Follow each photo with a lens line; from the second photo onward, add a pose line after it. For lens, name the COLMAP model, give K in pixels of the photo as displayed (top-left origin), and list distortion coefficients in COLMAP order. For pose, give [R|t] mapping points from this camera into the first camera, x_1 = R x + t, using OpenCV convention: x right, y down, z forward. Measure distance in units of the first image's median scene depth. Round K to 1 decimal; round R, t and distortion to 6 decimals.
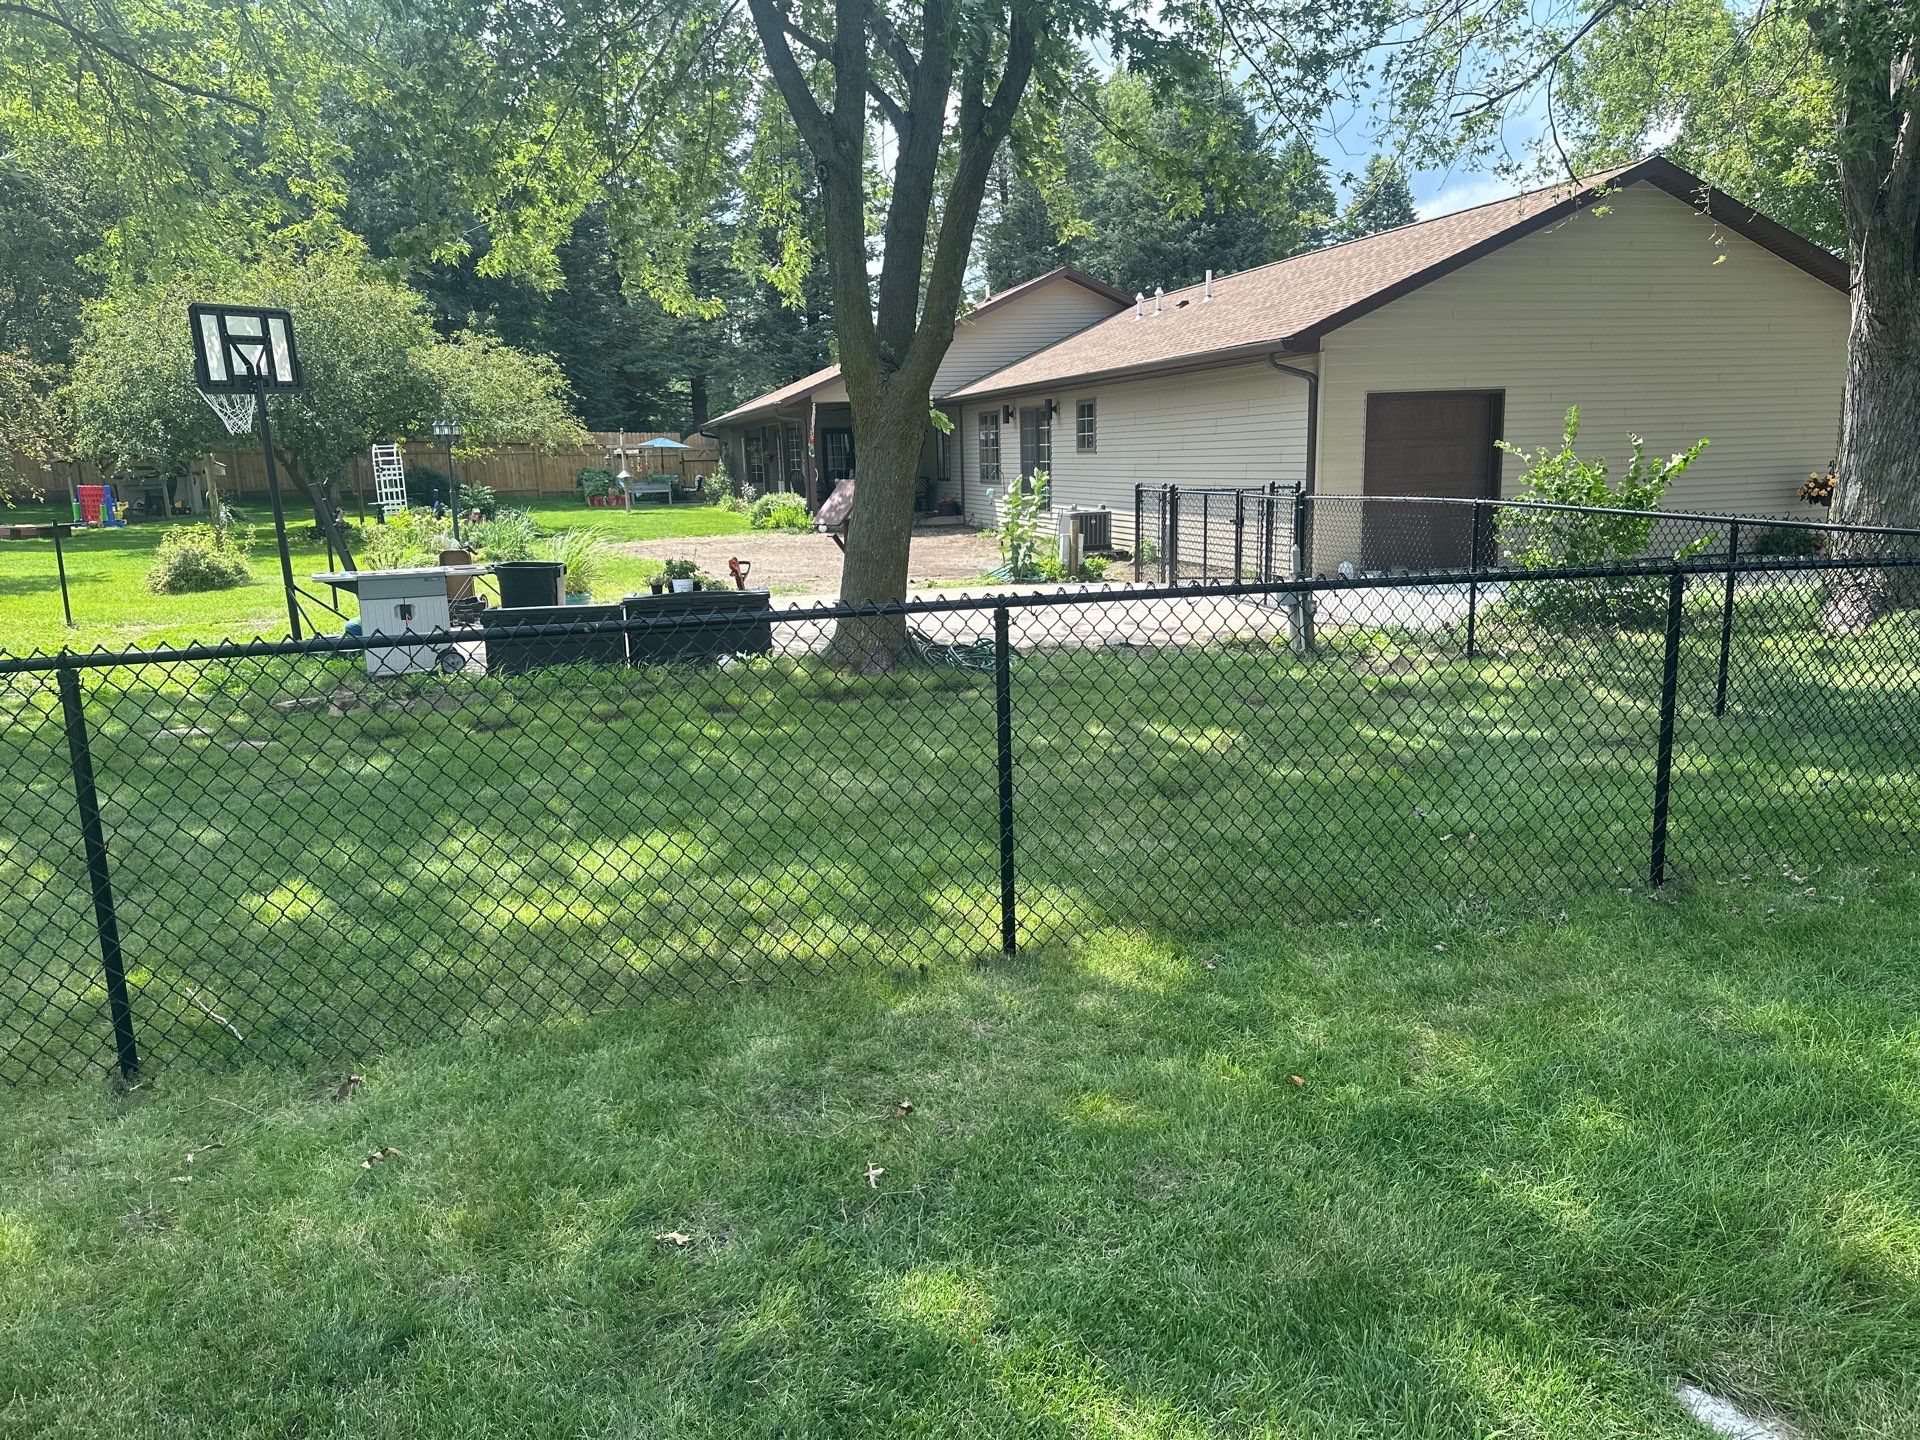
lens RADIAL K [[1341.1, 0, 955.4], [0, 1341.1, 722.6], [0, 0, 1]] dist [0.059972, -0.068651]
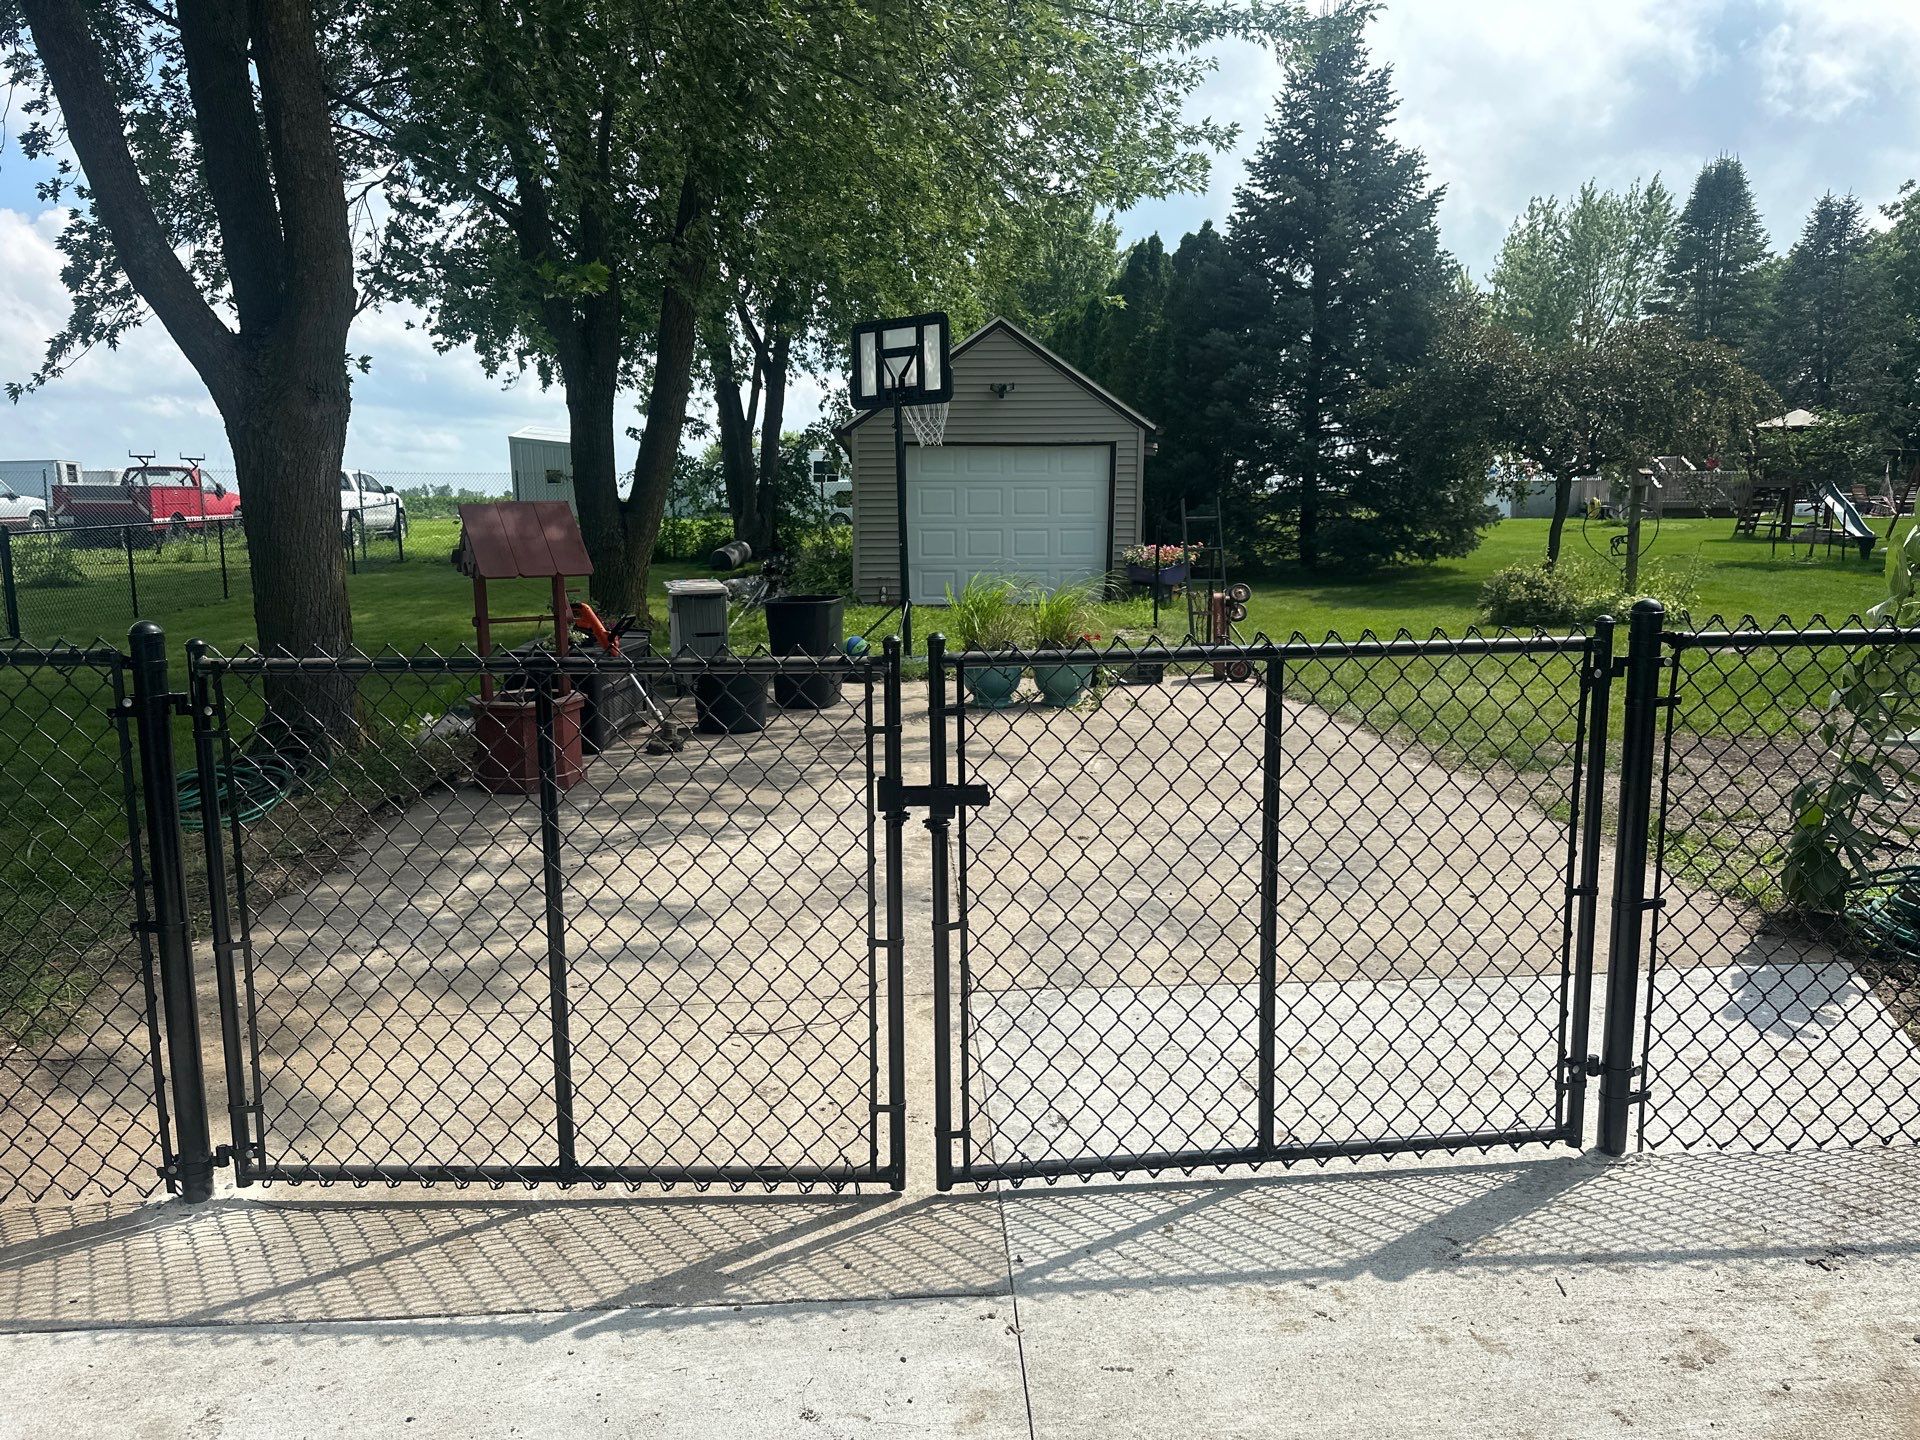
lens RADIAL K [[1341.1, 0, 942.8], [0, 1341.1, 691.0], [0, 0, 1]] dist [0.059972, -0.068651]
pose [[-0.202075, 0.162416, -0.965809, 0.395697], [-0.184334, 0.962221, 0.200380, -0.203861], [0.961866, 0.218523, -0.164502, 1.036227]]
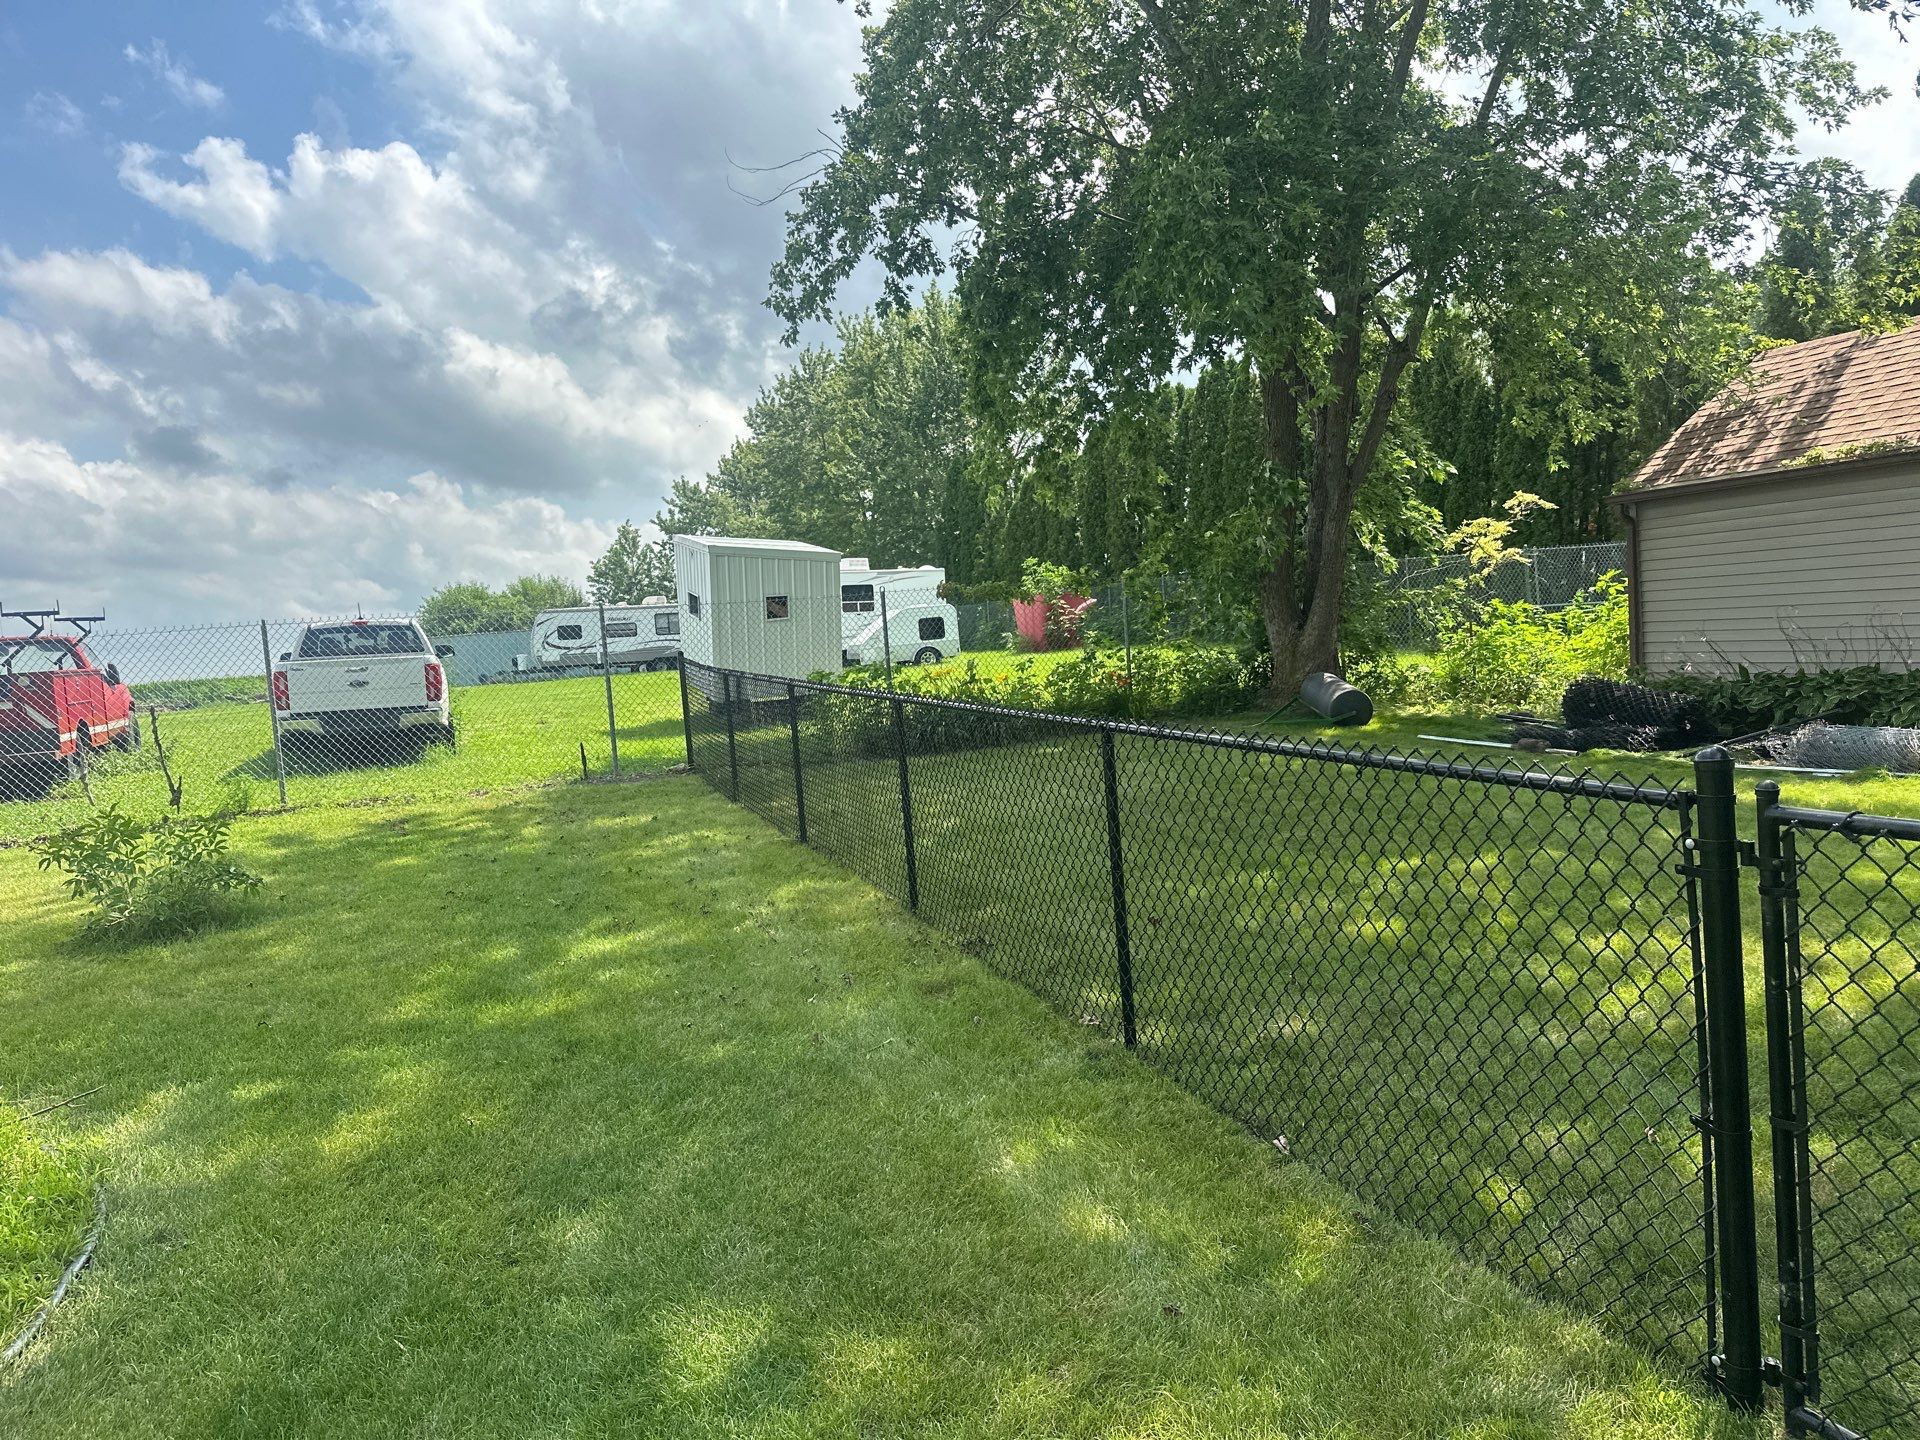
lens RADIAL K [[1341.1, 0, 970.2], [0, 1341.1, 715.5], [0, 0, 1]] dist [0.059972, -0.068651]
pose [[0.117640, 0.082126, -0.989655, -0.301830], [-0.124183, 0.989968, 0.067390, 0.003975], [0.985261, 0.114971, 0.126659, 0.057273]]
